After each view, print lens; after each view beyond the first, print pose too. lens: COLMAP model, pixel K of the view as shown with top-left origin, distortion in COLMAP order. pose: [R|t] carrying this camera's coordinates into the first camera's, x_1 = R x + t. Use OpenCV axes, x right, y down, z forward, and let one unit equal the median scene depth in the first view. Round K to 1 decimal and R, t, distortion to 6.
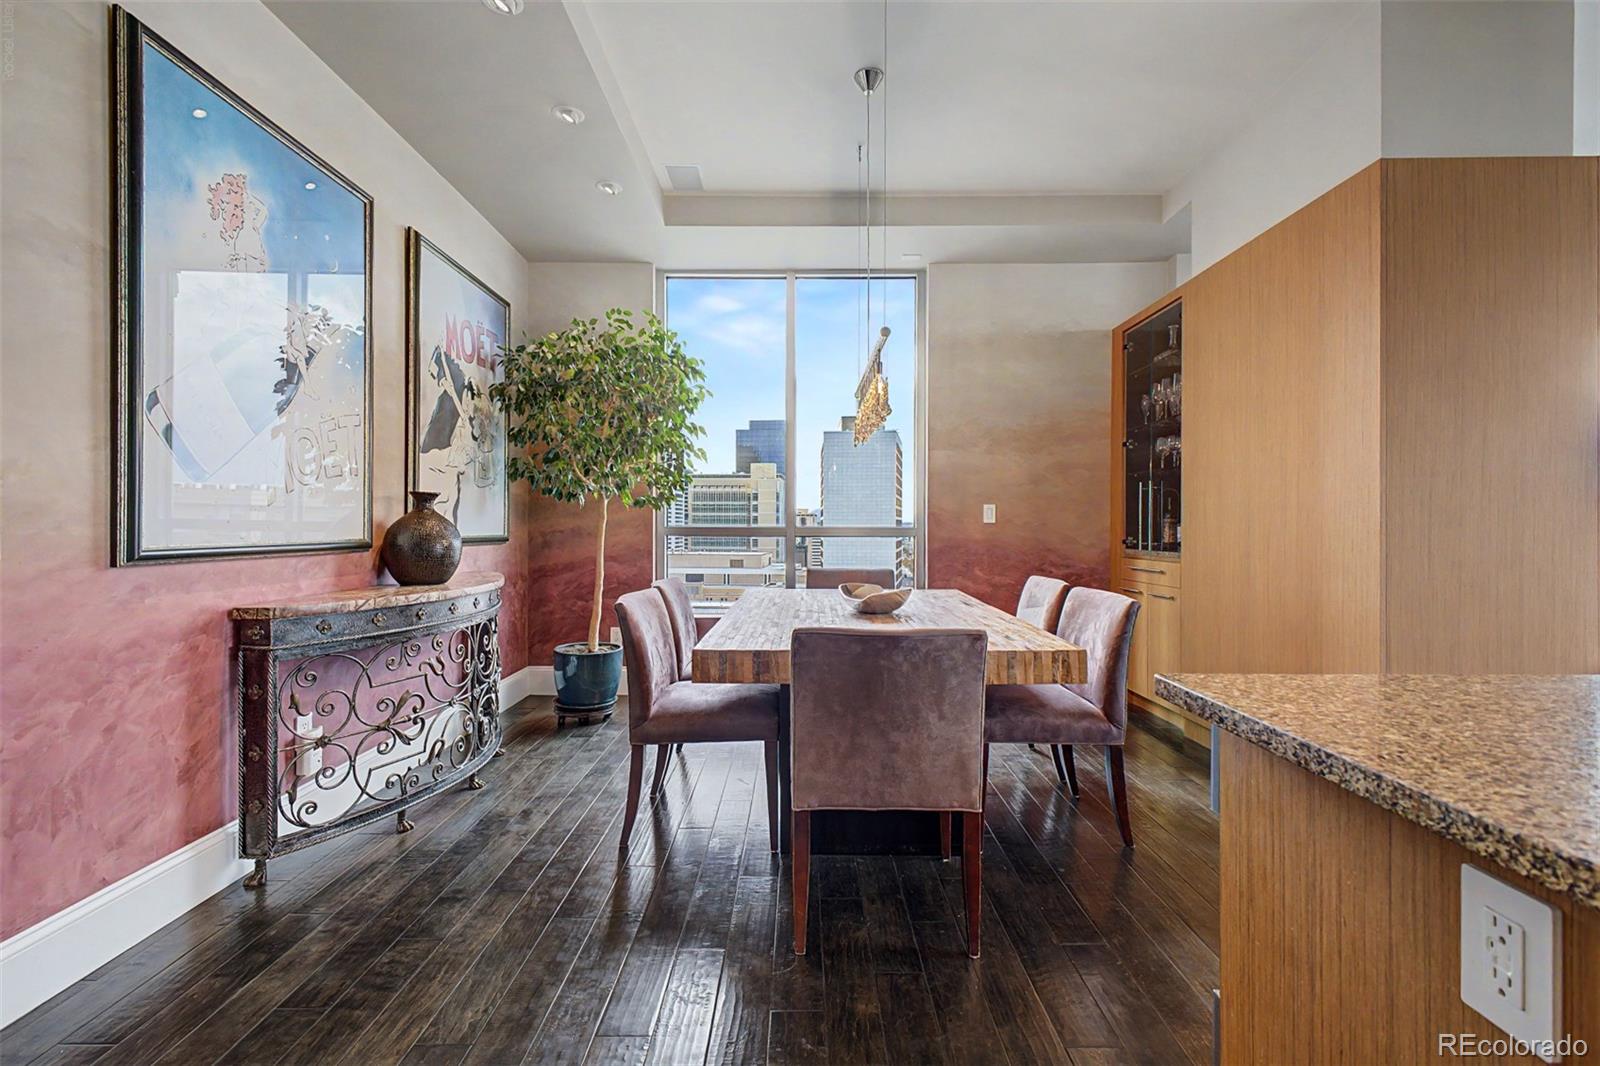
lens RADIAL K [[731.6, 0, 805.0], [0, 731.6, 531.0], [0, 0, 1]] dist [0.003484, 0.000164]
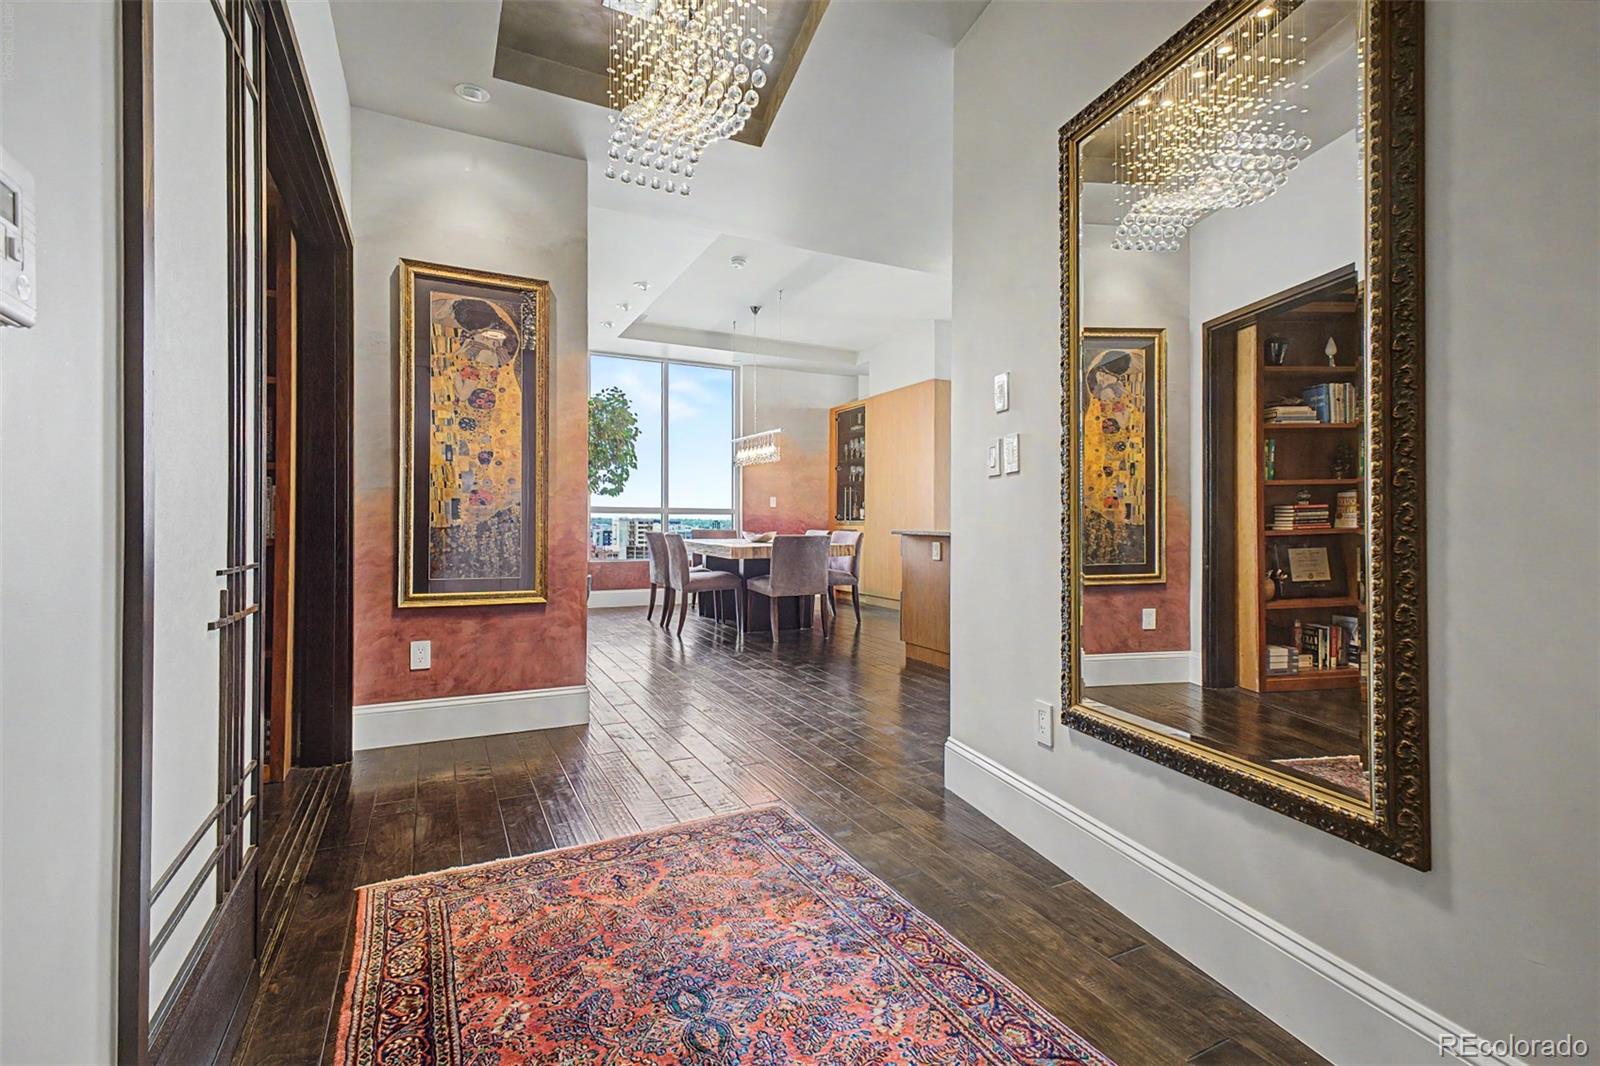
lens RADIAL K [[731.6, 0, 800.7], [0, 731.6, 524.5], [0, 0, 1]] dist [0.003484, 0.000164]
pose [[0.899419, 0.001022, 0.437087, -0.550291], [0.000153, 0.999996, -0.002653, 0.041898], [-0.437088, 0.002453, 0.899415, -0.786247]]
